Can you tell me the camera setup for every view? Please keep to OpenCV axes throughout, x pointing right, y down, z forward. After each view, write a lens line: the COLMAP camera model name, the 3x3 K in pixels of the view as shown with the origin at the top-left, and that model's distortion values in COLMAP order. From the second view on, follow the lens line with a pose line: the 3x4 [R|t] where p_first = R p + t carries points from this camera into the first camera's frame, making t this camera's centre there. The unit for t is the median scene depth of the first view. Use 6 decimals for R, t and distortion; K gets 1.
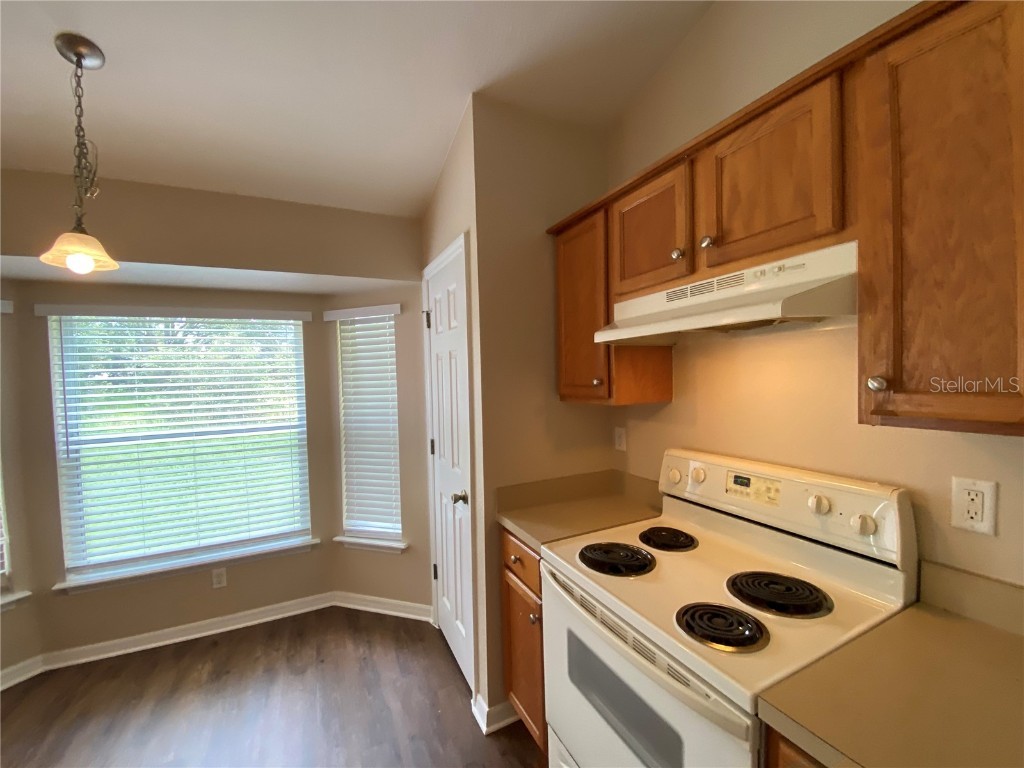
lens RADIAL K [[412.8, 0, 509.7], [0, 412.8, 382.5], [0, 0, 1]] dist [0.003875, -0.011421]
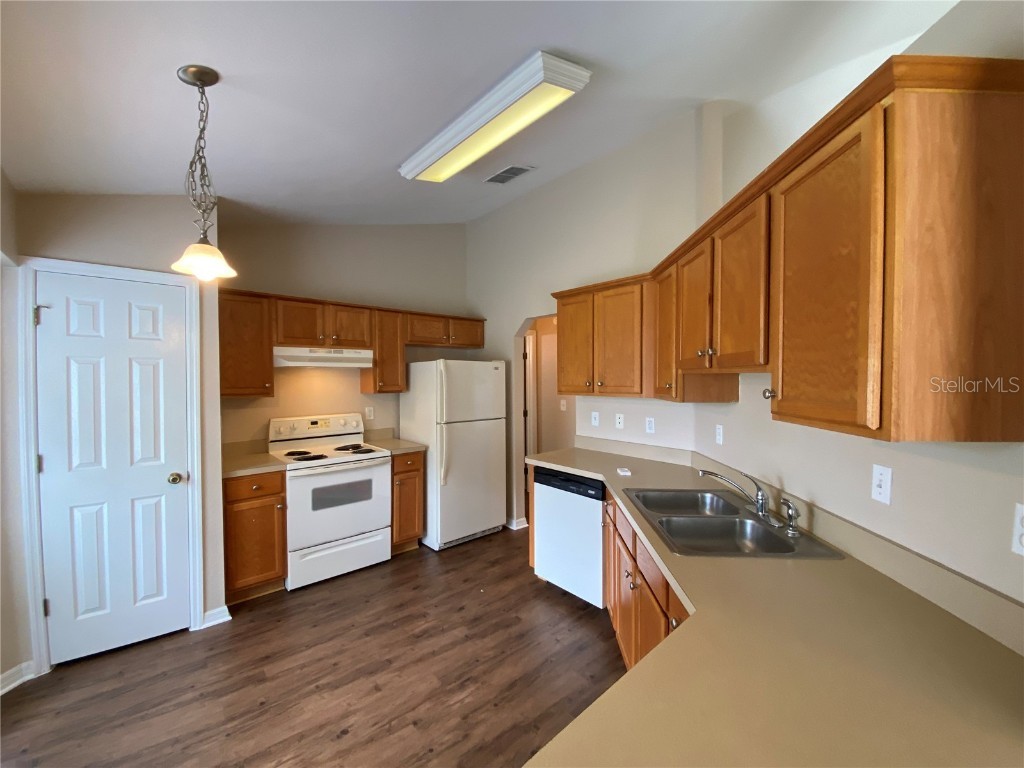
lens RADIAL K [[412.8, 0, 512.2], [0, 412.8, 383.8], [0, 0, 1]] dist [0.003875, -0.011421]
pose [[-0.266525, -0.005920, 0.963810, -2.336138], [0.017081, 0.999795, 0.010864, -0.017259], [-0.963677, 0.019358, -0.266369, 0.493426]]
